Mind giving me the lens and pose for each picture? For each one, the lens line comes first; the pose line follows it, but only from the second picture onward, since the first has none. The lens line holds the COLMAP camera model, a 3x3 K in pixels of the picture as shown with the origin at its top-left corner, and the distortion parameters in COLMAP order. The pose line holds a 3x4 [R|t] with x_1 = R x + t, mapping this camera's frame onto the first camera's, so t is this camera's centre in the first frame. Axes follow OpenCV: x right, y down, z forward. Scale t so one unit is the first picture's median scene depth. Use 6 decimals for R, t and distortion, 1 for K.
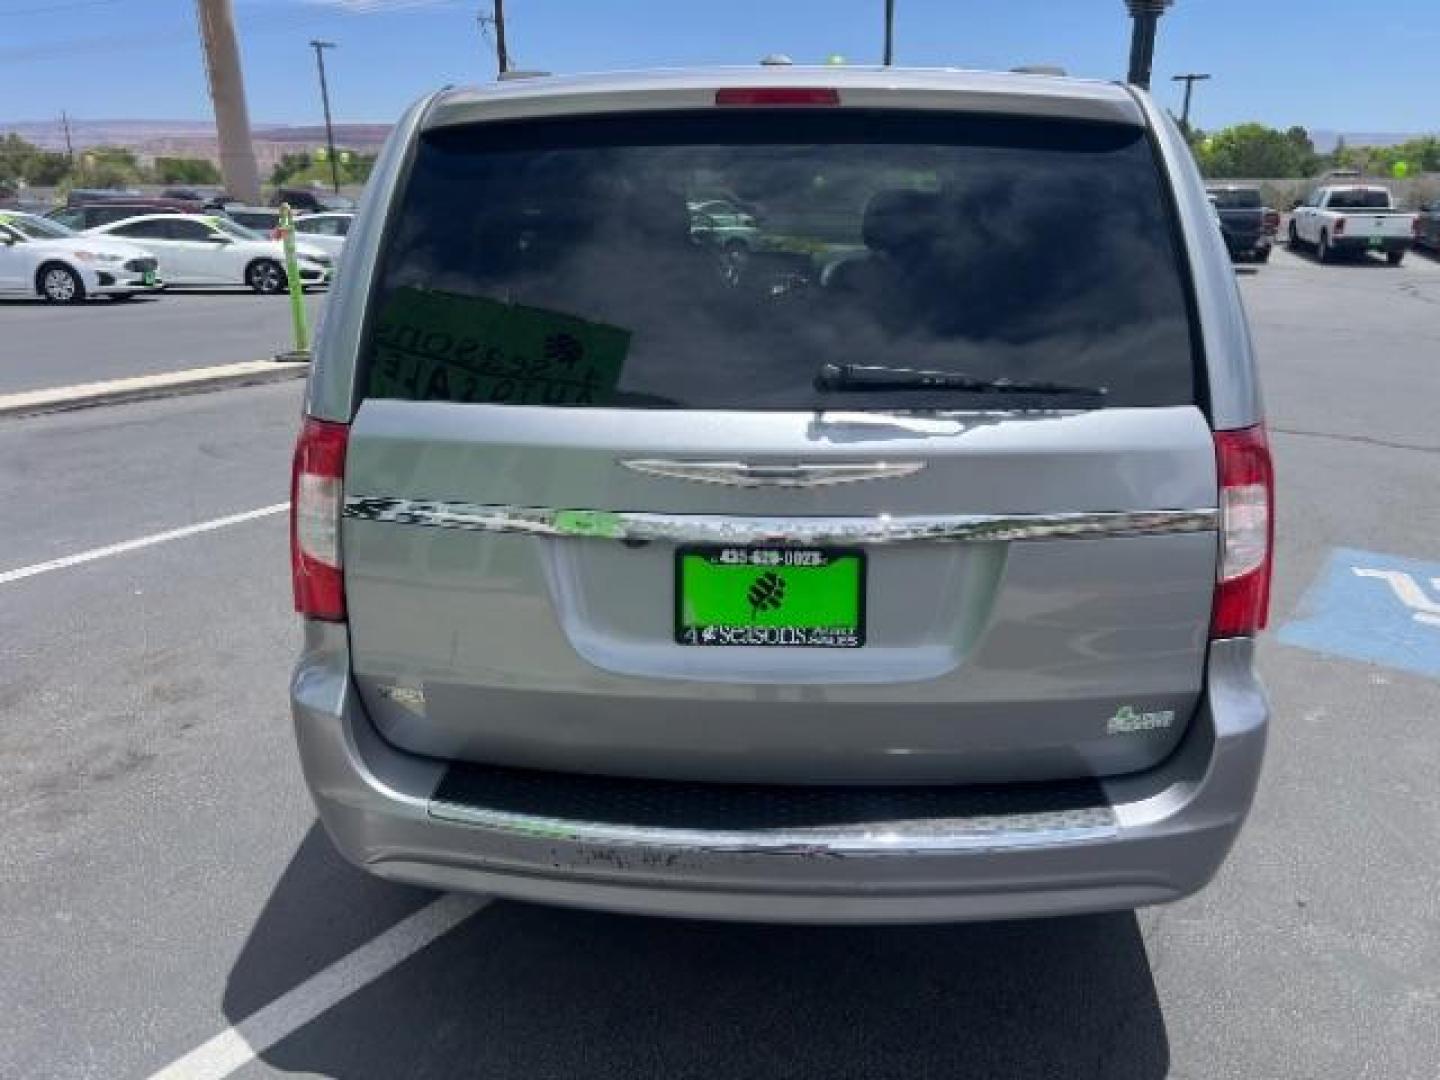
lens RADIAL K [[1059.8, 0, 720.0], [0, 1059.8, 540.0], [0, 0, 1]] dist [0.089348, -0.112905]
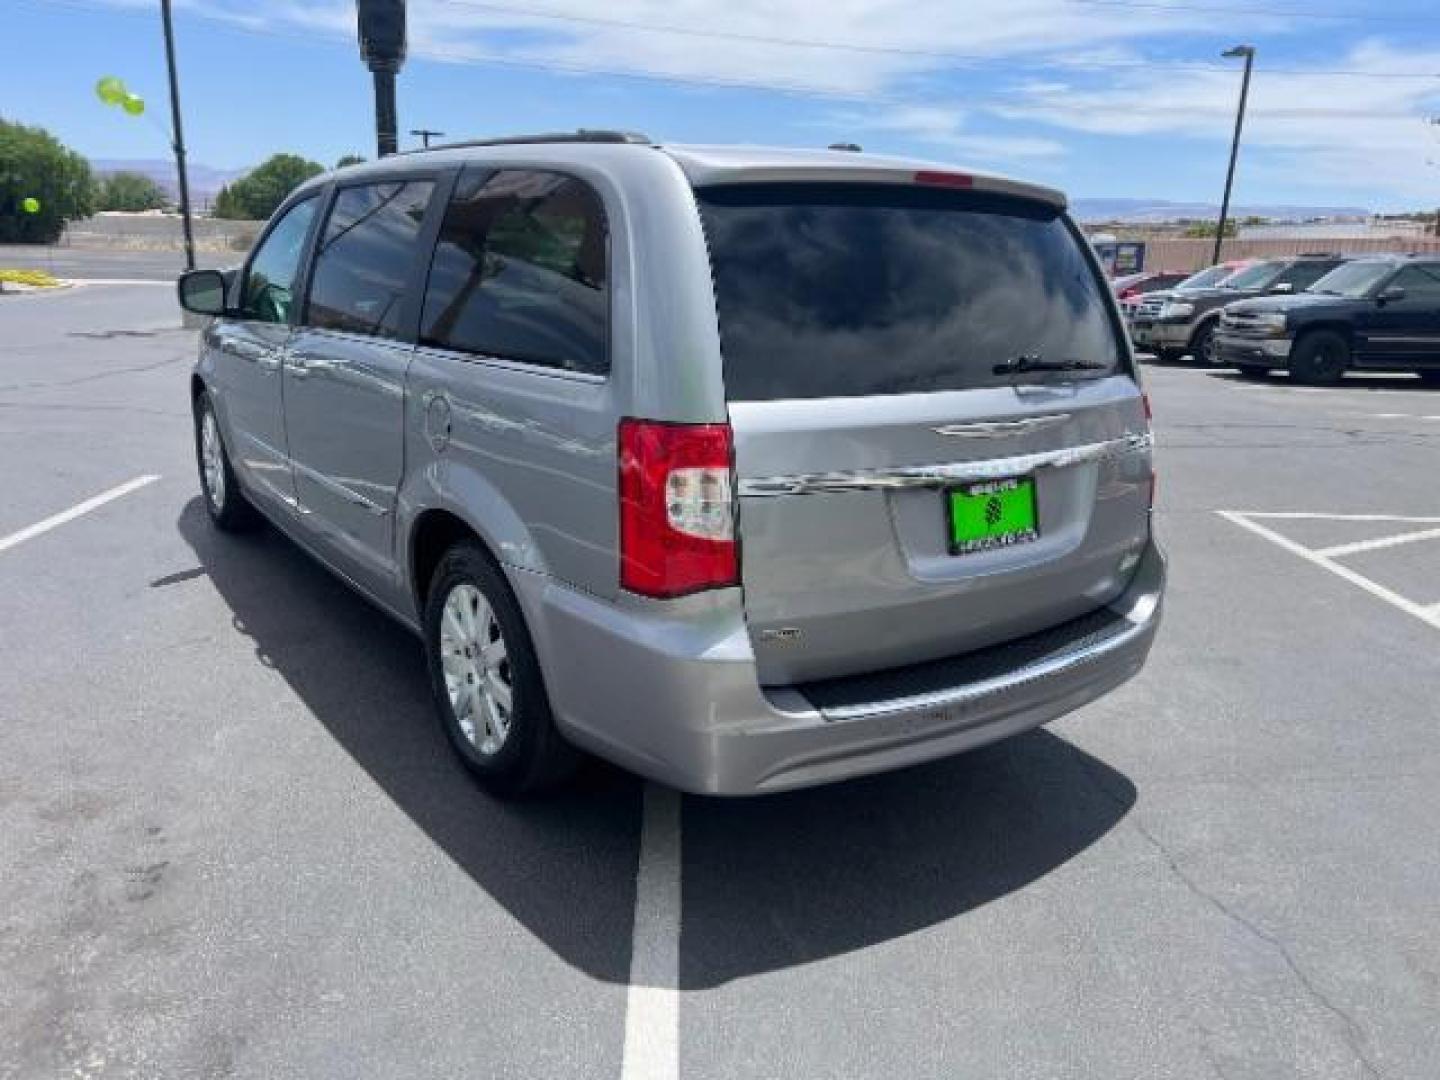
lens RADIAL K [[1059.8, 0, 720.0], [0, 1059.8, 540.0], [0, 0, 1]] dist [0.089348, -0.112905]
pose [[0.776354, -0.134609, 0.615755, -1.161988], [0.156303, 0.987530, 0.018812, 0.001575], [-0.610609, 0.081639, 0.787713, 0.067179]]
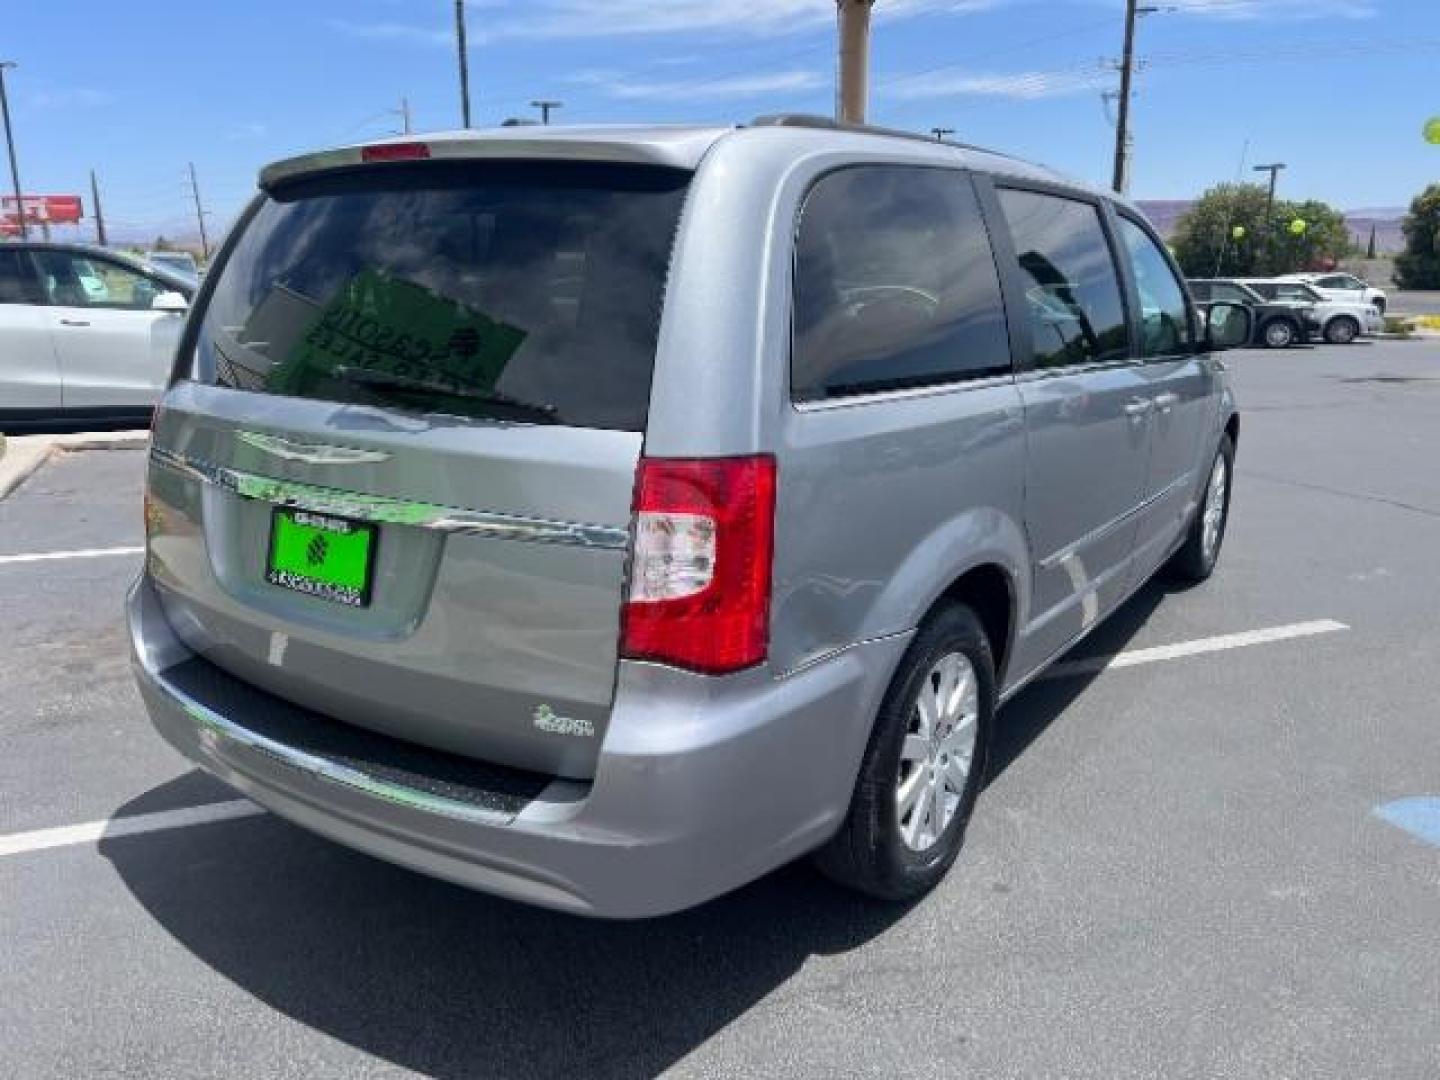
lens RADIAL K [[1090.0, 0, 673.3], [0, 1090.0, 556.6], [0, 0, 1]] dist [0.021899, -0.005659]
pose [[0.842115, 0.141941, -0.520284, 1.033821], [-0.172345, 0.984983, -0.010235, -0.001159], [0.511018, 0.098288, 0.853932, 0.139198]]
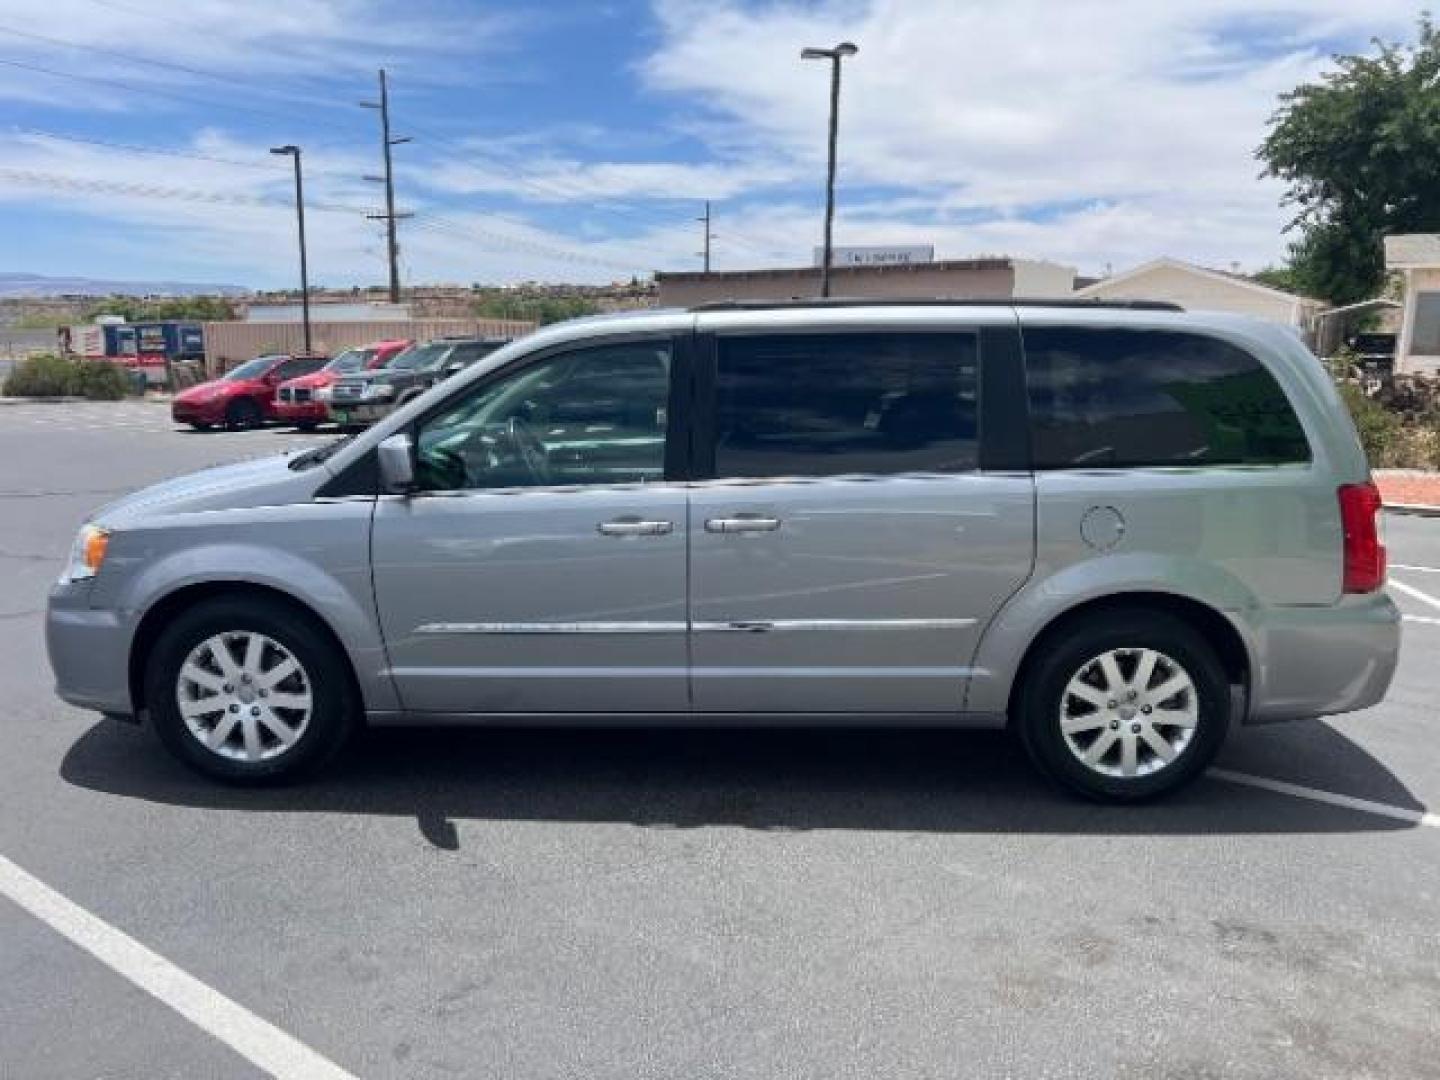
lens RADIAL K [[1059.8, 0, 720.0], [0, 1059.8, 540.0], [0, 0, 1]] dist [0.089348, -0.112905]
pose [[-0.021874, -0.176745, 0.984014, -2.464141], [0.306501, 0.935669, 0.174875, -0.764777], [-0.951619, 0.305426, 0.033706, 2.220945]]
